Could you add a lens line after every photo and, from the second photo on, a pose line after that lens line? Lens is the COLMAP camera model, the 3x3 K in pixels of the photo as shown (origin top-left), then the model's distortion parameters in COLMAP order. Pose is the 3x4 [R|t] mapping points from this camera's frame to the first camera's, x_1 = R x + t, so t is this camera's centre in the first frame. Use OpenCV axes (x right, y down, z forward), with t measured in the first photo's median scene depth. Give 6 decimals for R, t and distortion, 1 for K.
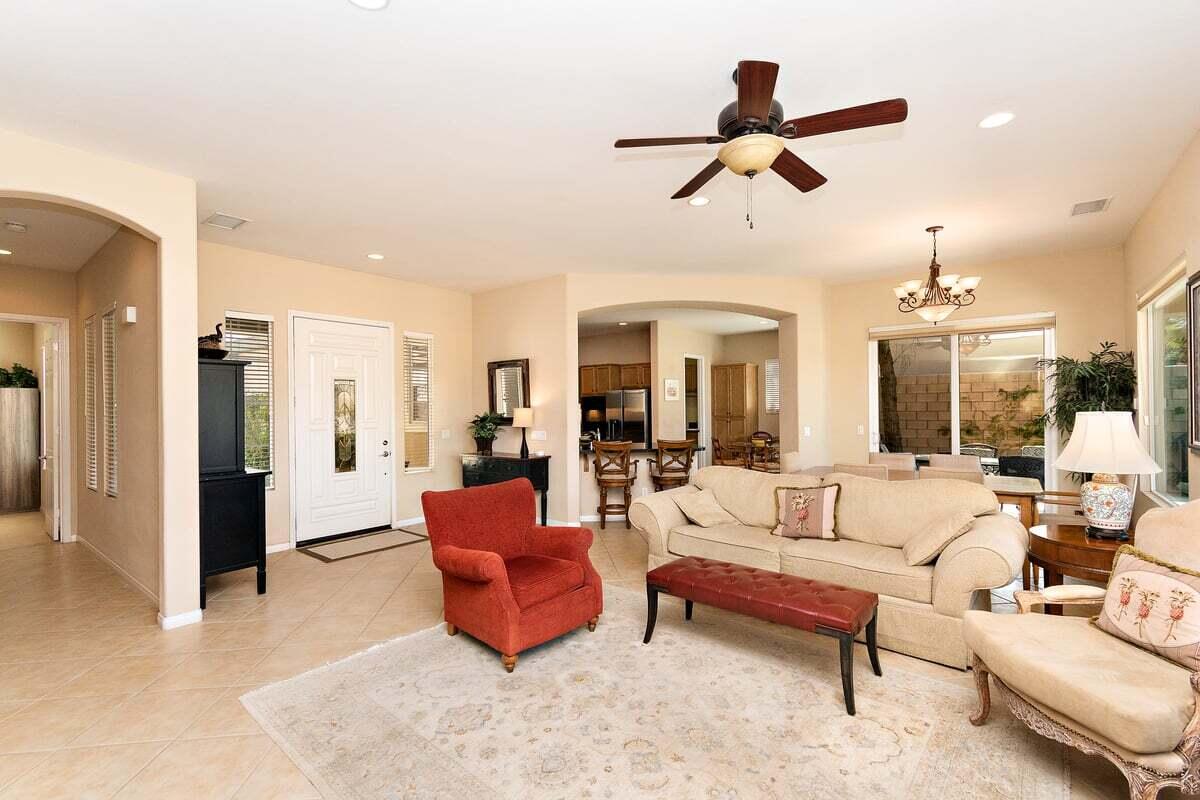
lens RADIAL K [[534.7, 0, 605.9], [0, 534.7, 406.7], [0, 0, 1]] dist [0.012820, 0.000396]
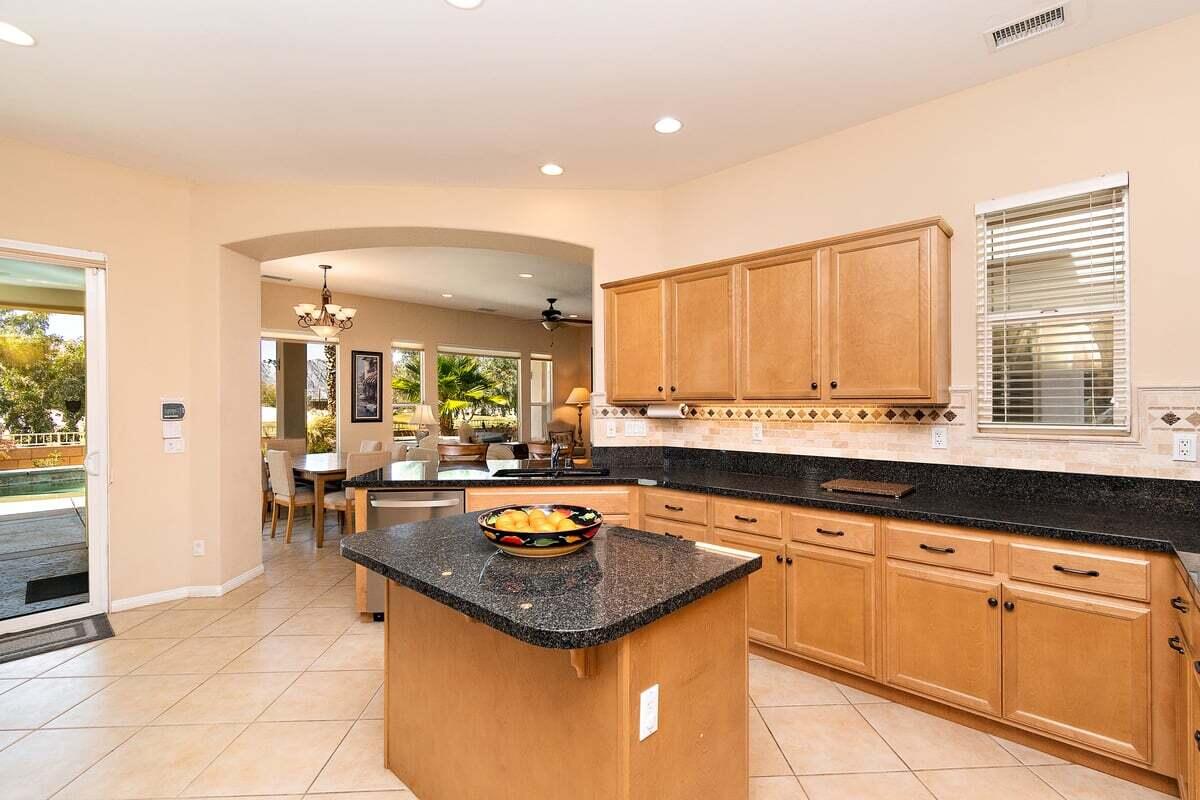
lens RADIAL K [[539.4, 0, 606.5], [0, 539.4, 396.7], [0, 0, 1]] dist [0.001553, -0.000019]
pose [[-0.996868, 0.016016, 0.077450, -0.126445], [0.015329, 0.999838, -0.009463, 0.005109], [-0.077589, -0.008247, -0.996951, 1.706980]]
